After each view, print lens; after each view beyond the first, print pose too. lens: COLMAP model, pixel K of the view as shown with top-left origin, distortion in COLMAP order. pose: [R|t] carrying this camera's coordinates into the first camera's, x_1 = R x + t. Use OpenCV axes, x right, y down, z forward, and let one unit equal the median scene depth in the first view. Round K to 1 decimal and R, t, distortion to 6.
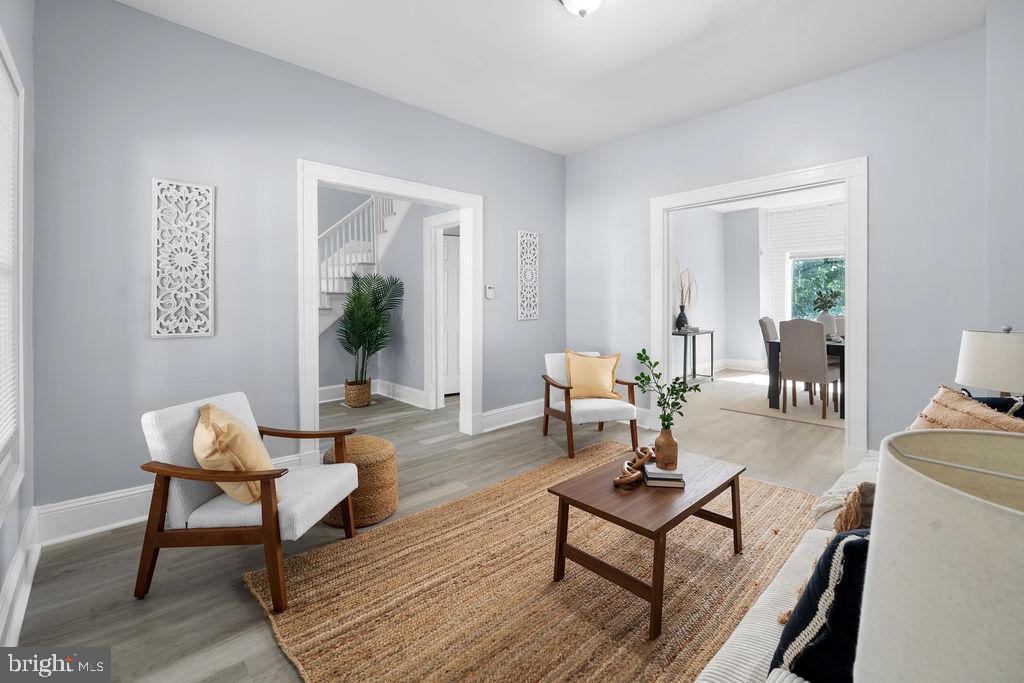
lens RADIAL K [[443.1, 0, 492.6], [0, 443.1, 302.9], [0, 0, 1]] dist [-0.009226, 0.001467]
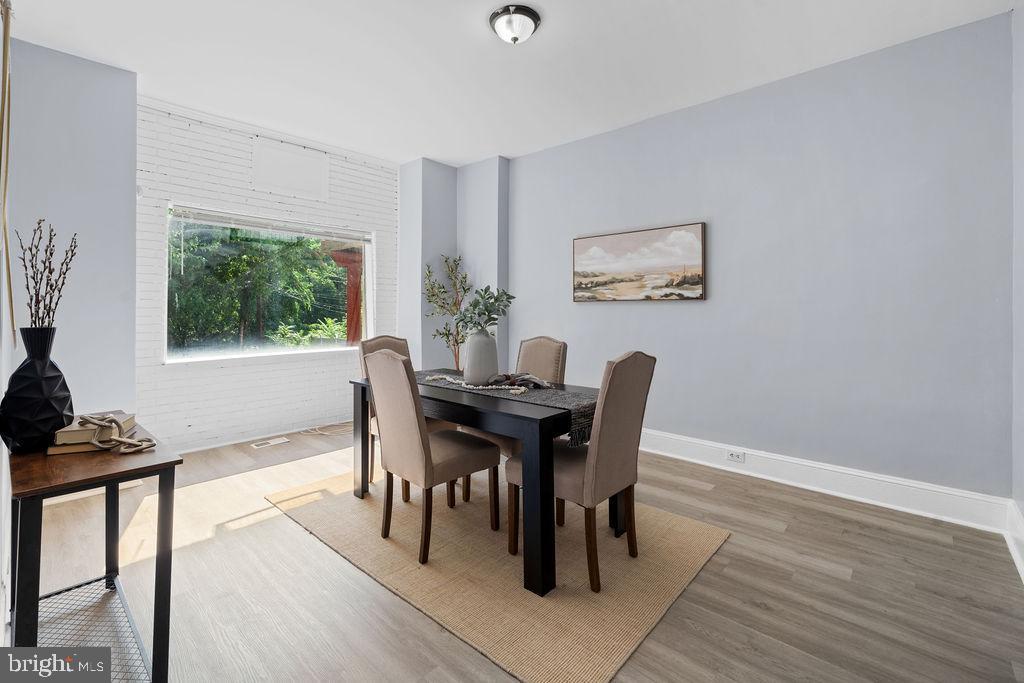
lens RADIAL K [[443.1, 0, 506.5], [0, 443.1, 303.7], [0, 0, 1]] dist [-0.009226, 0.001467]
pose [[-0.113488, 0.012970, 0.993455, 0.193483], [-0.004442, 0.999898, -0.013562, -0.003372], [-0.993529, -0.005952, -0.113419, 0.797670]]
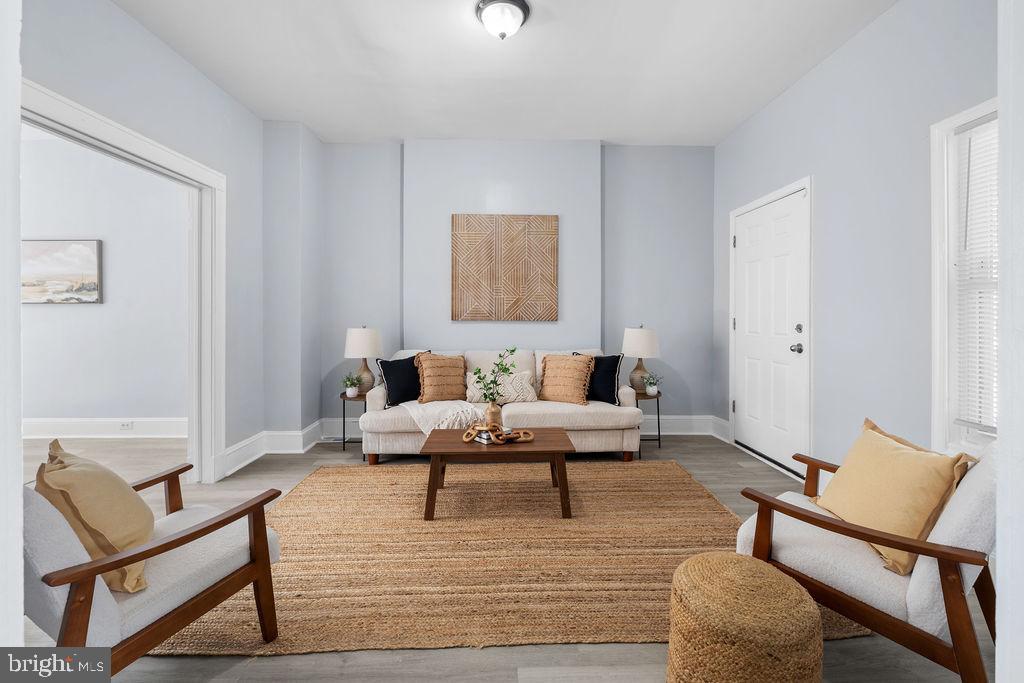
lens RADIAL K [[443.1, 0, 507.9], [0, 443.1, 318.3], [0, 0, 1]] dist [-0.009226, 0.001467]
pose [[-0.771762, -0.002853, 0.635905, -0.164800], [0.002680, 0.999966, 0.007739, 0.001855], [-0.635906, 0.007677, -0.771729, 0.625473]]
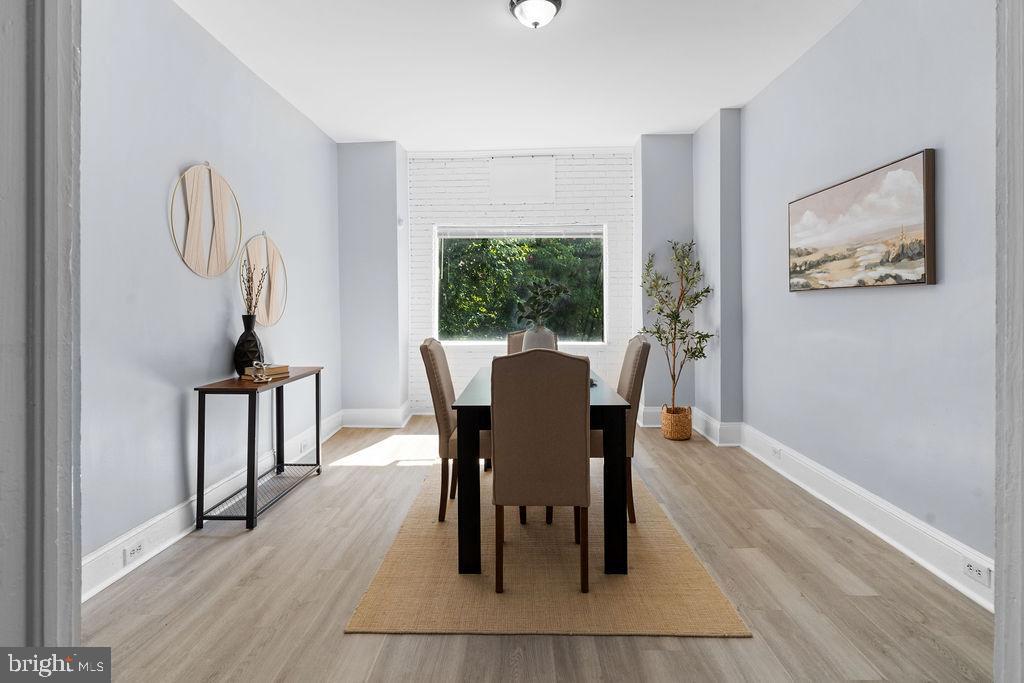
lens RADIAL K [[521.8, 0, 522.0], [0, 521.8, 301.4], [0, 0, 1]] dist [-0.001820, -0.000733]
pose [[0.671312, 0.003049, 0.741168, 0.237266], [0.002626, 0.999975, -0.006493, -0.002678], [-0.741170, 0.006305, 0.671288, 0.479966]]
